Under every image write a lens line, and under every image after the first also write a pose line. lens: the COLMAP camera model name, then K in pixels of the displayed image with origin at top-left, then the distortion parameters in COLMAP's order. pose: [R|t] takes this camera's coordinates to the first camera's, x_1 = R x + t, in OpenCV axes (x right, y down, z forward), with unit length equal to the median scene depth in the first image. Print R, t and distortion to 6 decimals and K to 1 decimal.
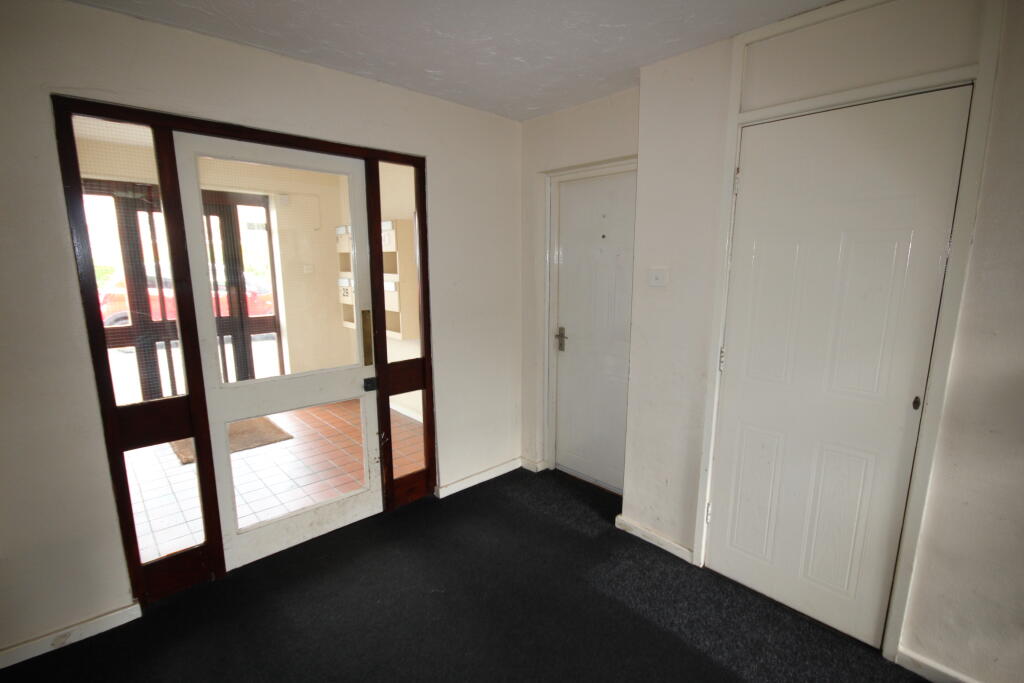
lens RADIAL K [[470.9, 0, 511.7], [0, 470.9, 346.8], [0, 0, 1]] dist [-0.018901, 0.000409]
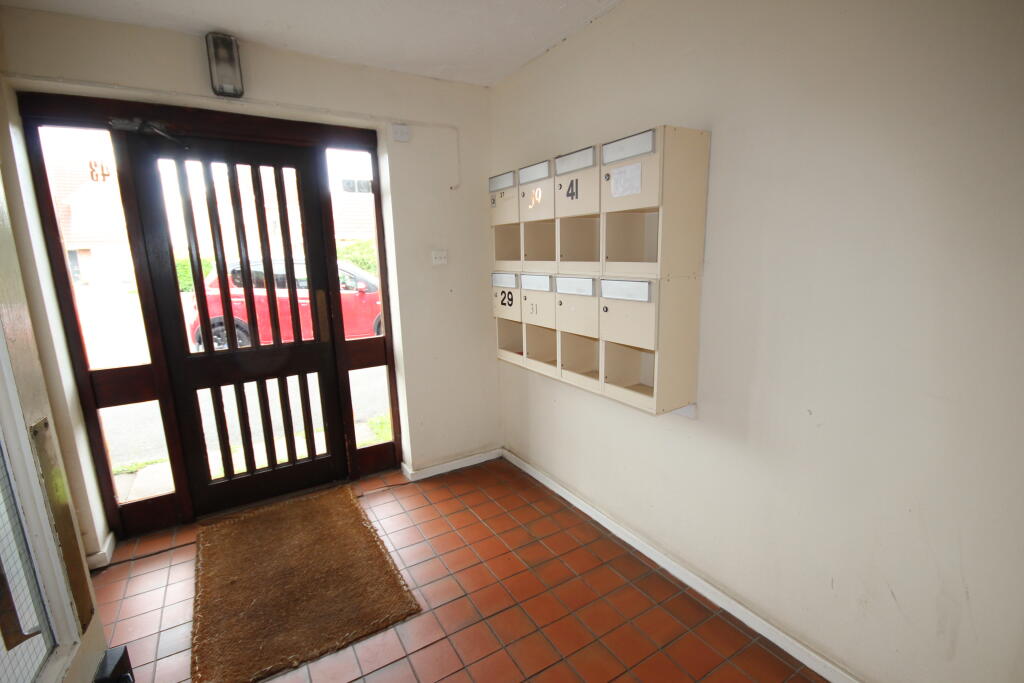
lens RADIAL K [[470.9, 0, 512.7], [0, 470.9, 343.9], [0, 0, 1]] dist [-0.018901, 0.000409]
pose [[0.979798, 0.013755, -0.199517, -0.238224], [-0.010763, 0.999813, 0.016072, -0.072337], [0.199700, -0.013600, 0.979763, 0.466902]]
